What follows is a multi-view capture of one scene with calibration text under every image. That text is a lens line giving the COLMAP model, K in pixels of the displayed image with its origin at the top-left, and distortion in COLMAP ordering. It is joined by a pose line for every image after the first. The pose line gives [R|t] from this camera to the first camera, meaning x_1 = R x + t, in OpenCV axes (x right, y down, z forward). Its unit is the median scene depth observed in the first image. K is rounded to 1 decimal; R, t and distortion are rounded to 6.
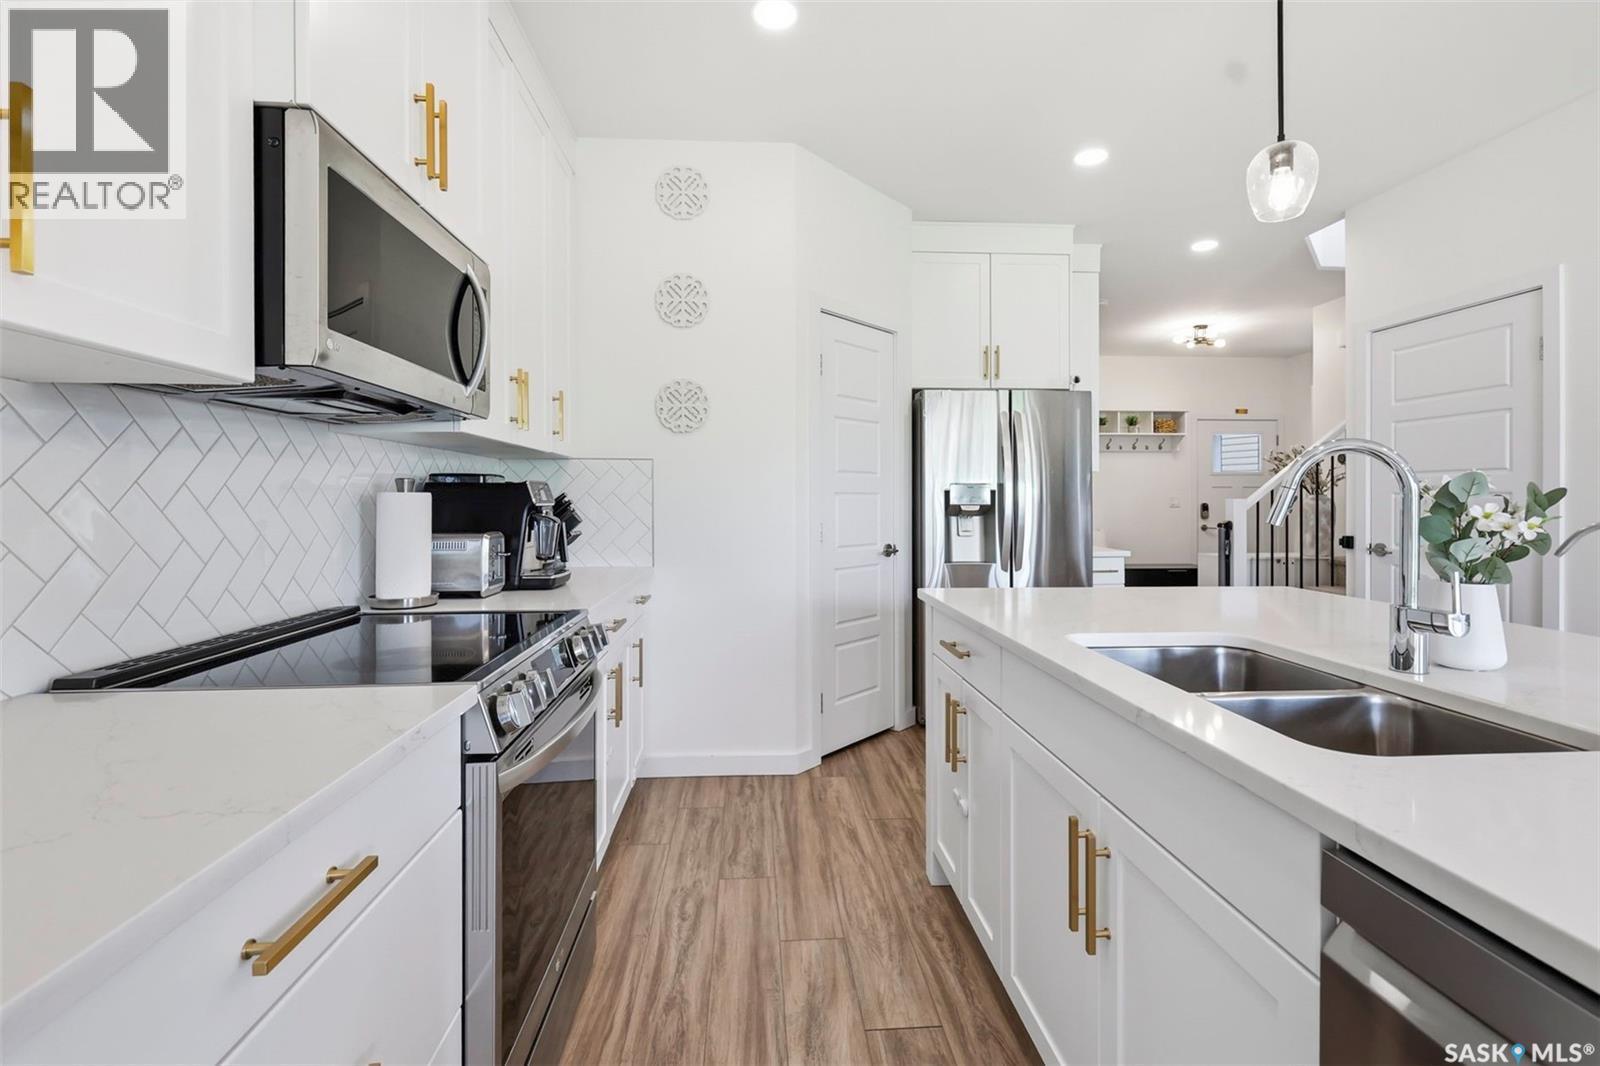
lens RADIAL K [[711.5, 0, 795.8], [0, 711.5, 517.6], [0, 0, 1]] dist [-0.001698, -0.000504]
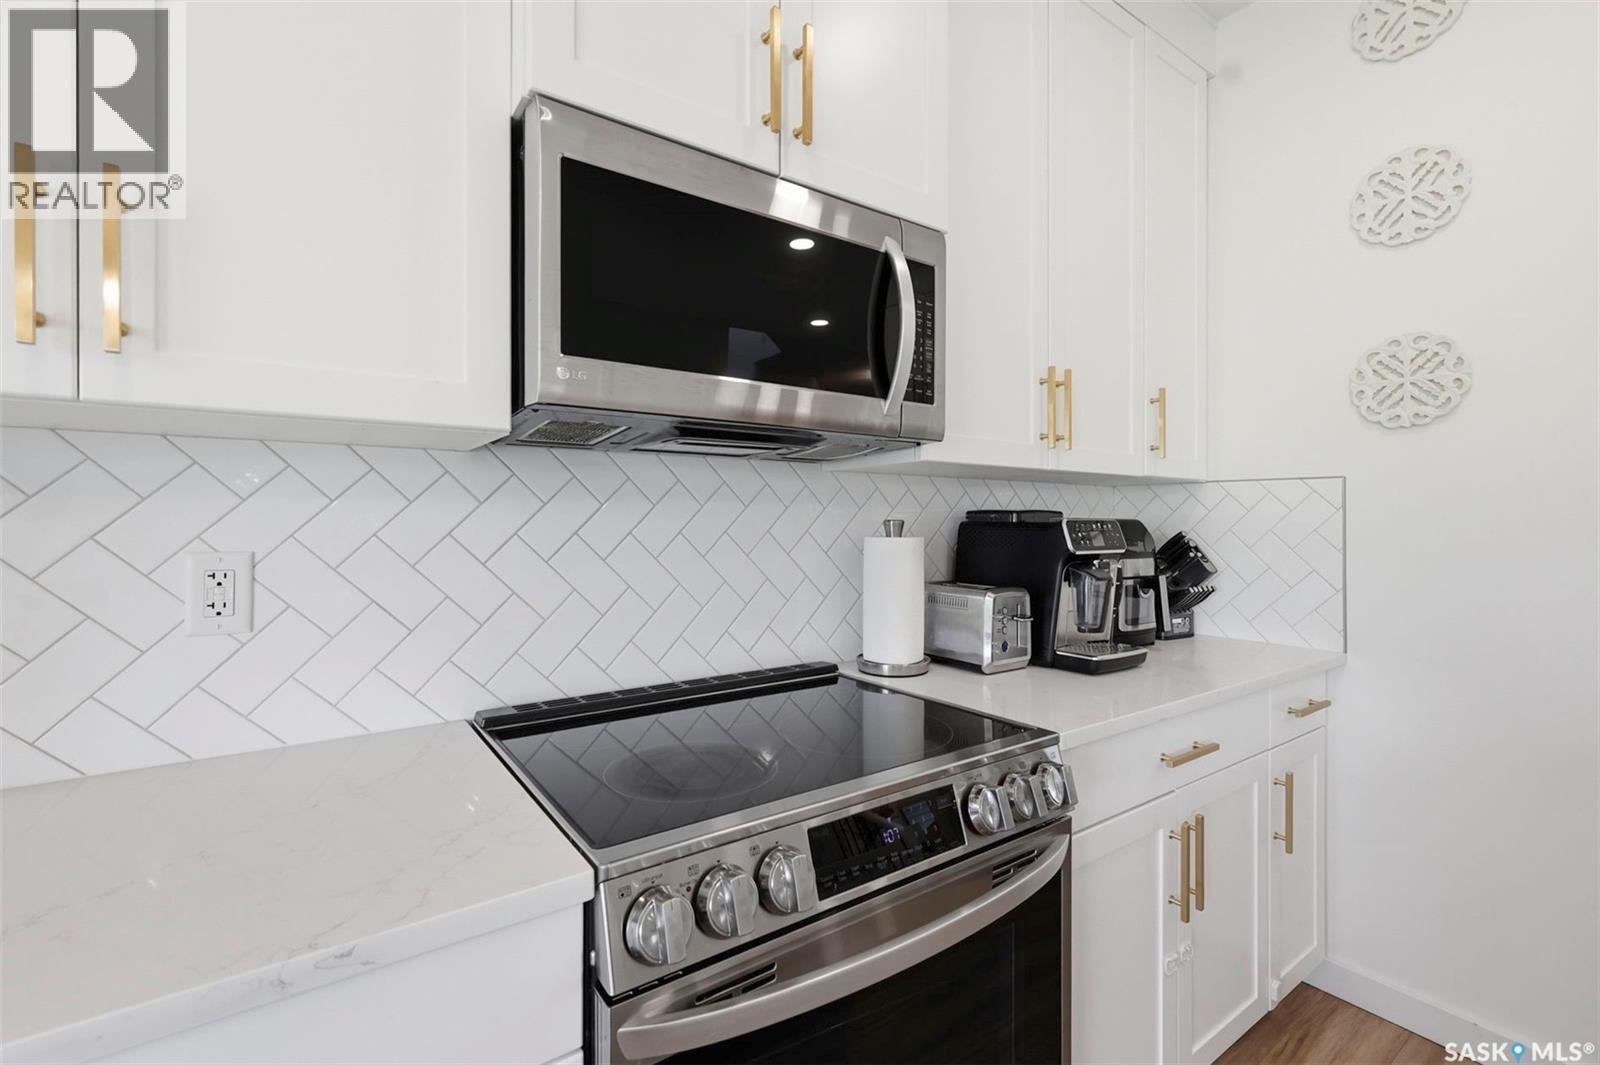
lens RADIAL K [[711.5, 0, 799.7], [0, 711.5, 526.0], [0, 0, 1]] dist [-0.001698, -0.000504]
pose [[0.524836, 0.004790, -0.851190, 0.100034], [-0.022932, 0.999701, -0.008513, -0.033769], [0.850894, 0.023987, 0.524789, 0.400931]]
